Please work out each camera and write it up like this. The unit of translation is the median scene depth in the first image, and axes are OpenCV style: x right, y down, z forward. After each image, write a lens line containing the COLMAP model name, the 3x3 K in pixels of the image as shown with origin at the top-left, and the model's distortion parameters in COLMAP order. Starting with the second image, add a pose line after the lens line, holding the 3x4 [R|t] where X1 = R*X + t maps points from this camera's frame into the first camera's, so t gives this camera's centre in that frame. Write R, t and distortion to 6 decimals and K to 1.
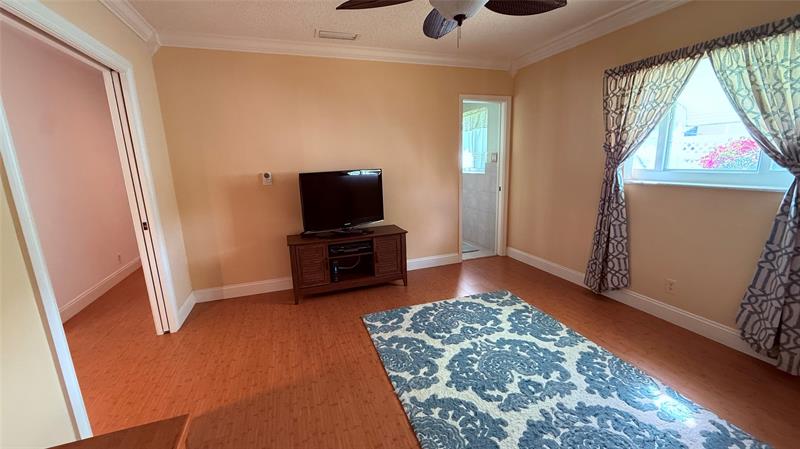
lens RADIAL K [[319.0, 0, 397.2], [0, 319.0, 225.0], [0, 0, 1]] dist [-0.000476, -0.000089]
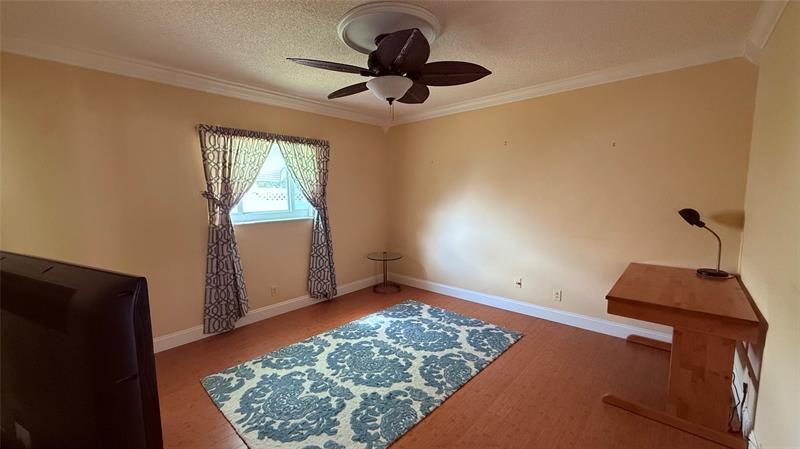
lens RADIAL K [[319.0, 0, 397.3], [0, 319.0, 225.0], [0, 0, 1]] dist [-0.000476, -0.000089]
pose [[-0.473490, -0.053597, 0.879167, -0.729754], [0.206743, 0.963498, 0.170084, -0.250449], [-0.856192, 0.262294, -0.445126, 1.205871]]
